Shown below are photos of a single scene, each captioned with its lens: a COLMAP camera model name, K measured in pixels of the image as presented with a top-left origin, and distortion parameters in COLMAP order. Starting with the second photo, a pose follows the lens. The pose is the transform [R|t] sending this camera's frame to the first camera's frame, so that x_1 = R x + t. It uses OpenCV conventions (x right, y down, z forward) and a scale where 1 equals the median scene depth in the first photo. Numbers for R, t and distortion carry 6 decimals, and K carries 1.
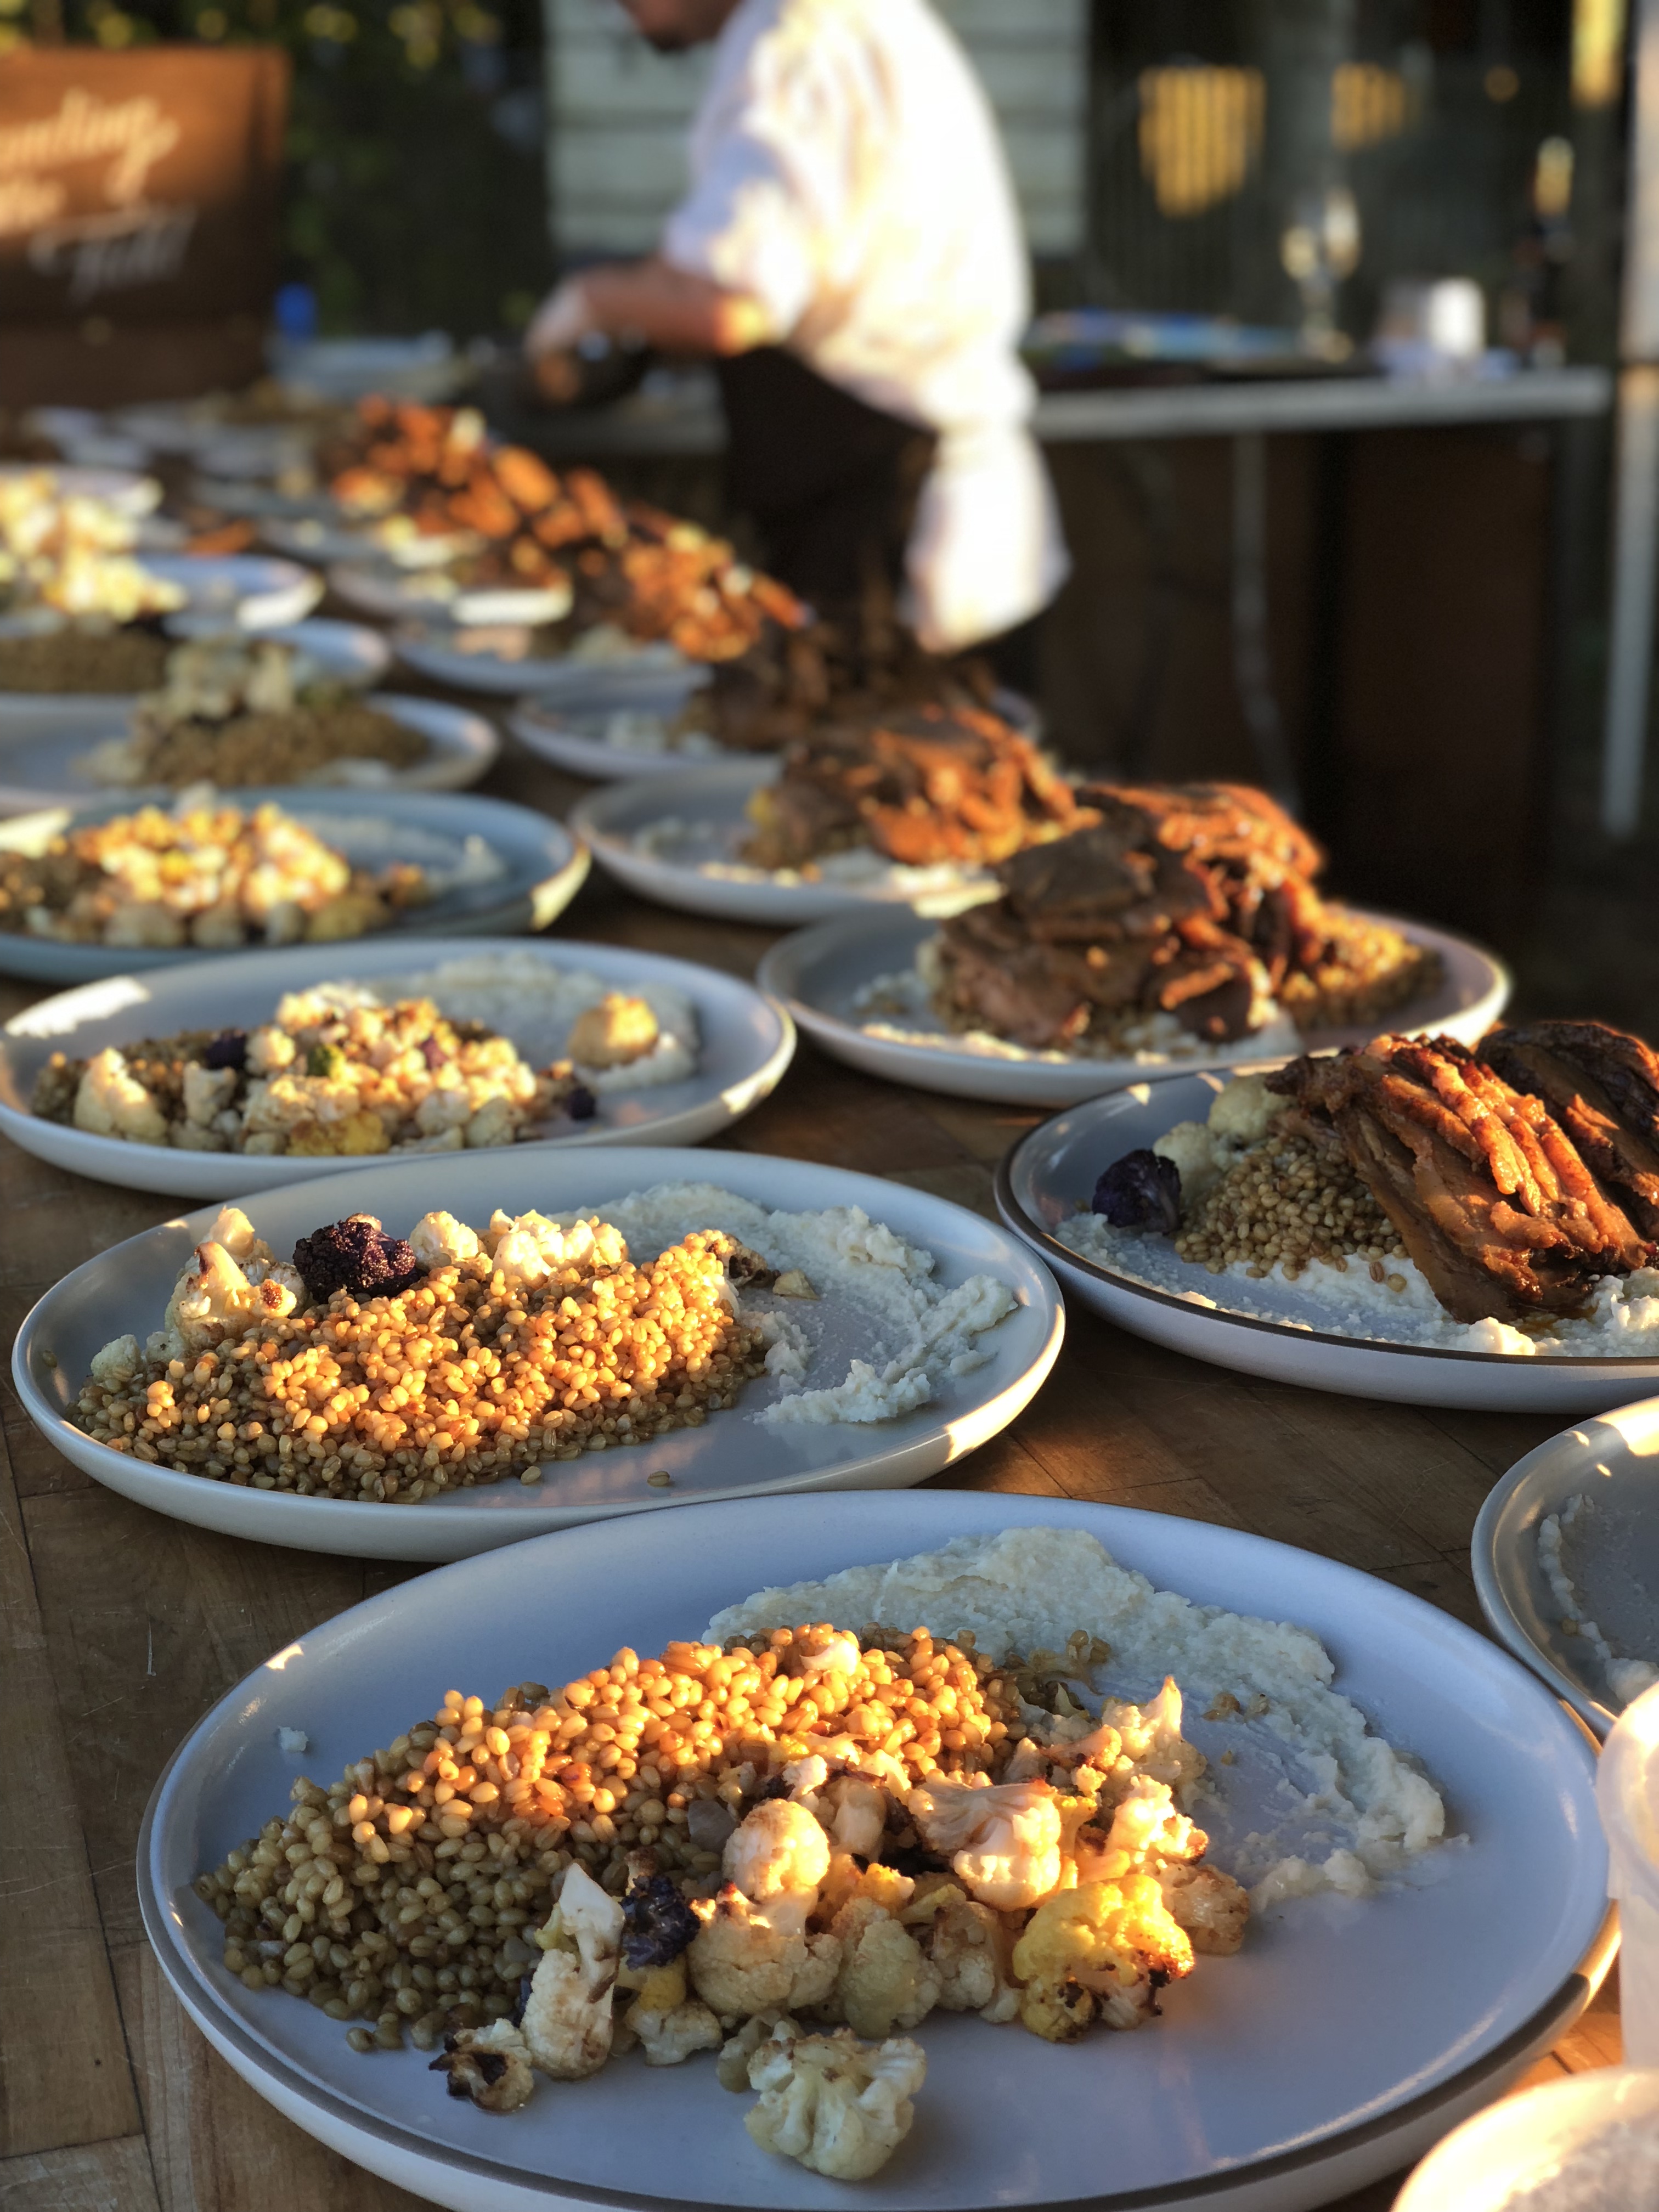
lens RADIAL K [[3349.2, 0, 829.5], [0, 3349.2, 1106.0], [0, 0, 1]] dist [-0.156963, 1.435308]
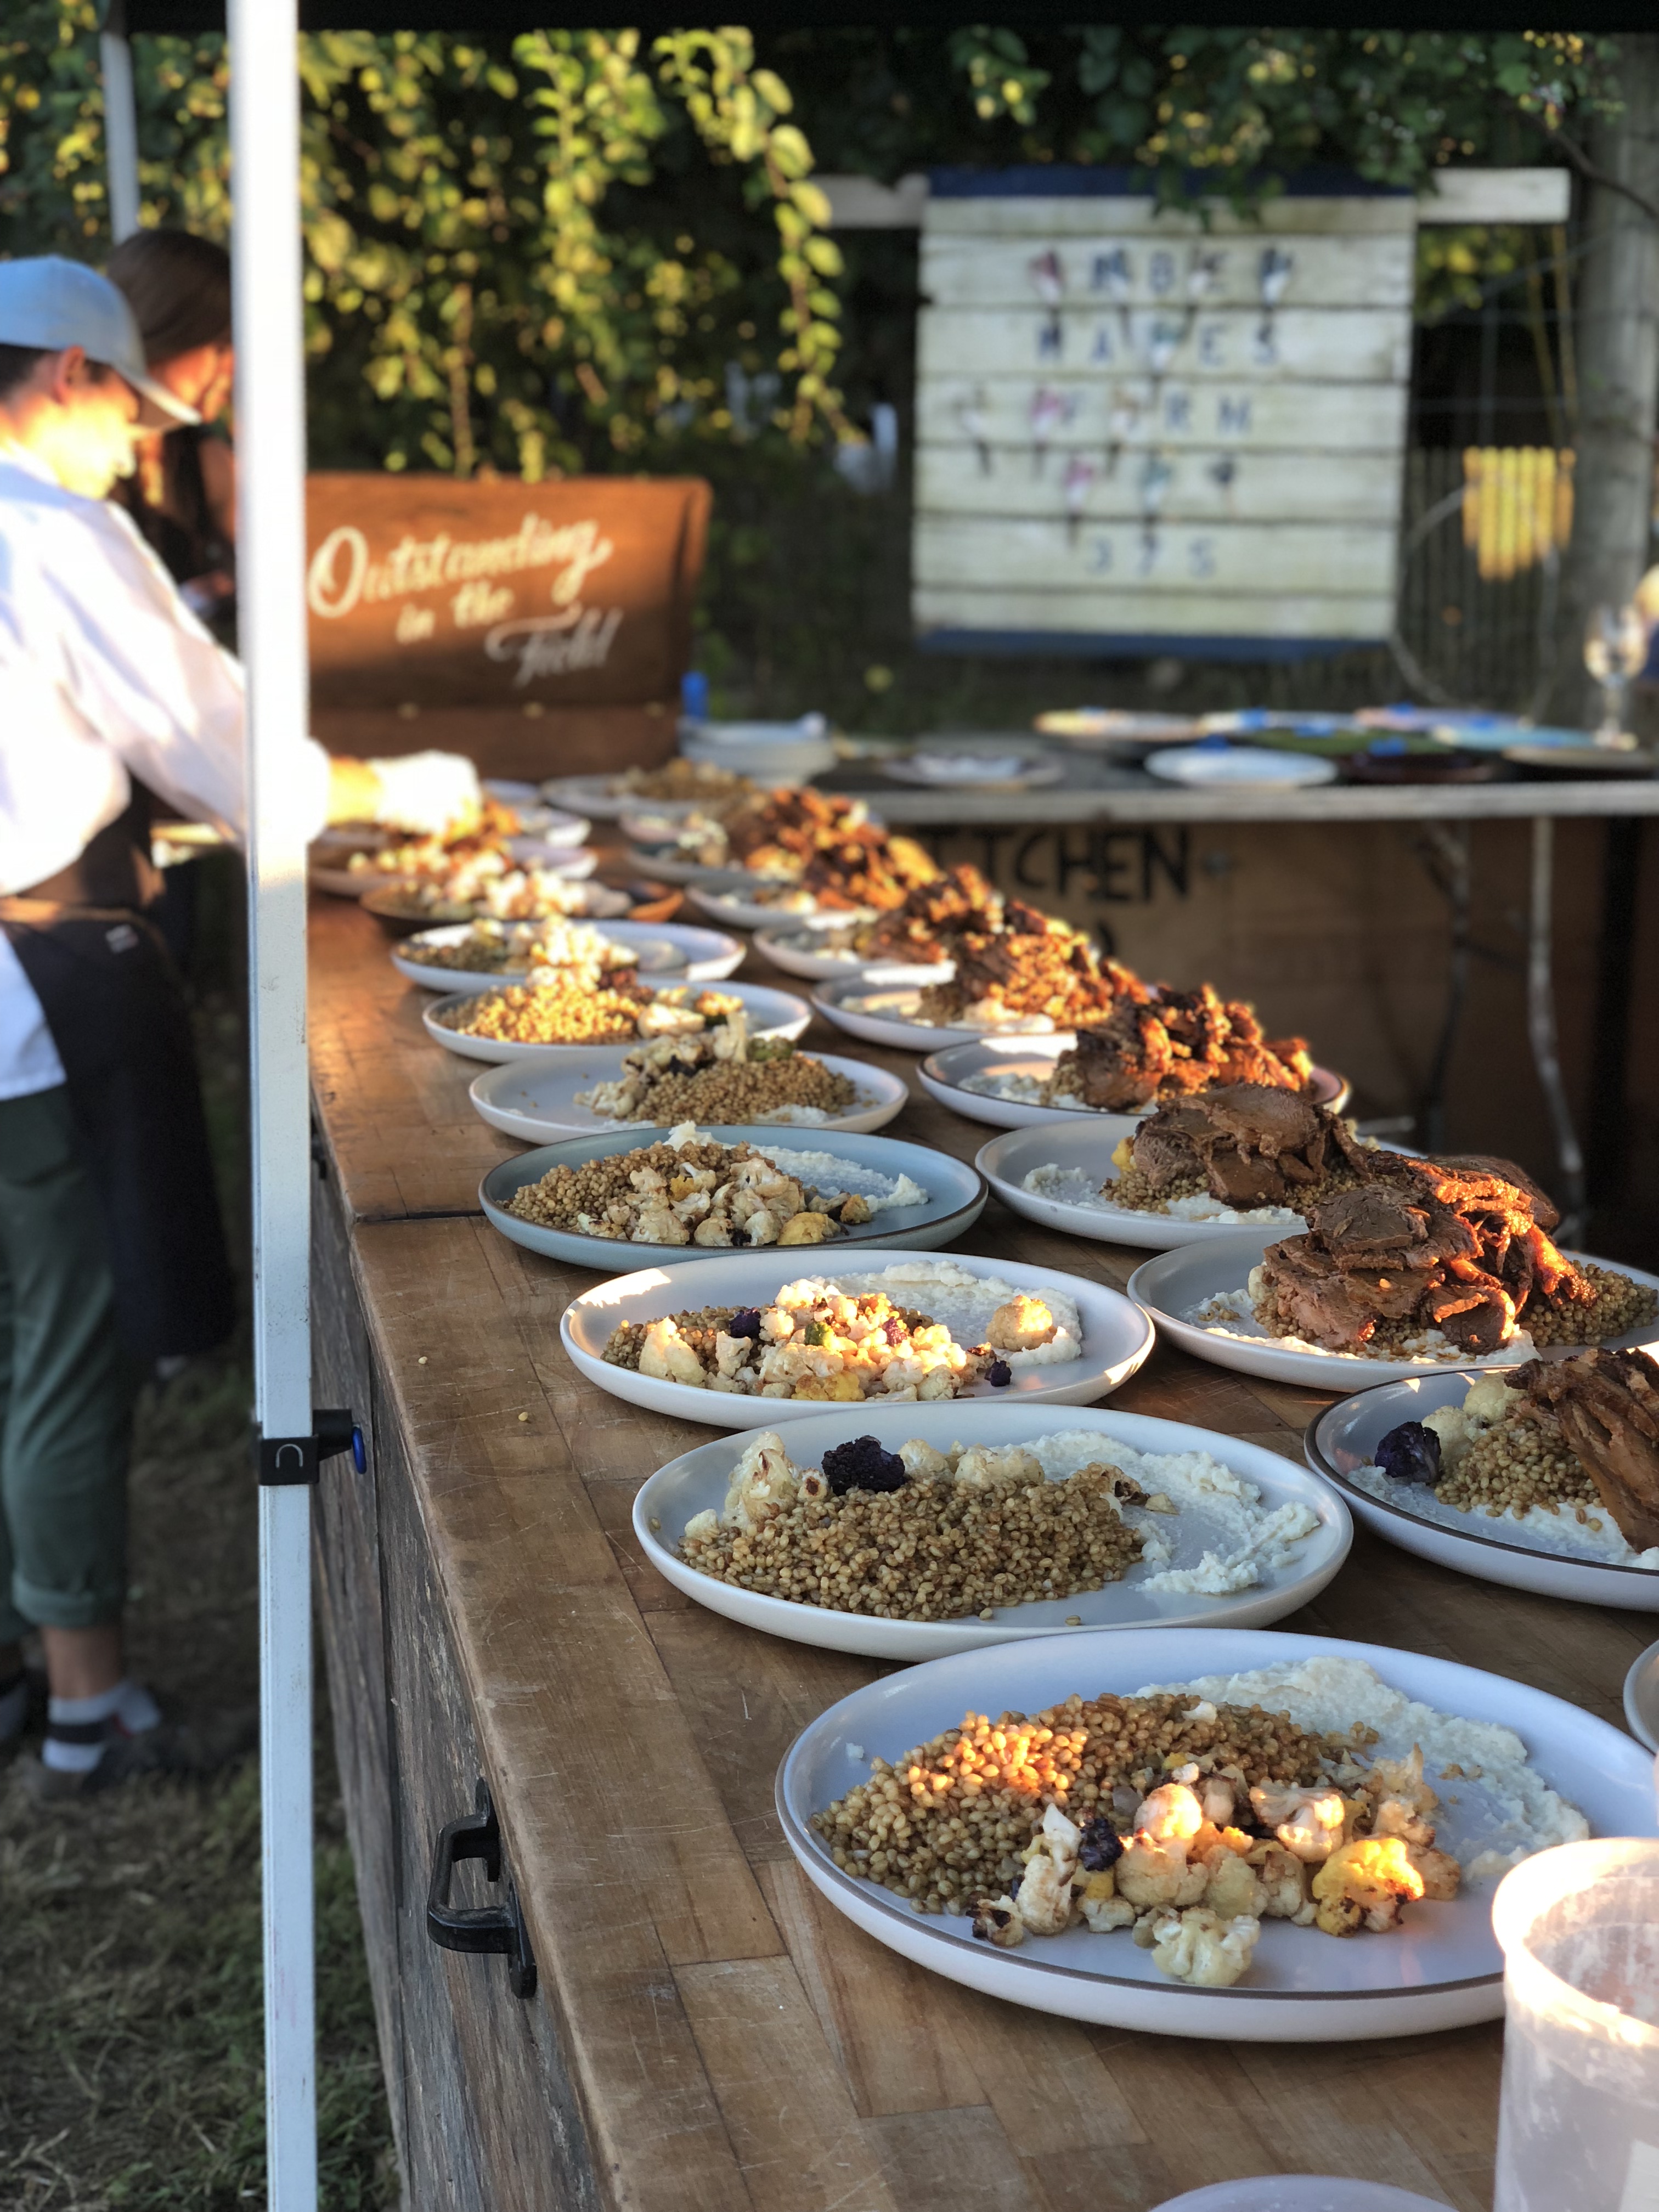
lens RADIAL K [[3367.9, 0, 829.5], [0, 3367.9, 1106.0], [0, 0, 1]] dist [0.125302, -0.099012]
pose [[0.995481, 0.037875, -0.087084, -0.034872], [-0.045857, 0.994743, -0.091564, 0.025471], [0.083158, 0.095144, 0.991984, -0.492511]]
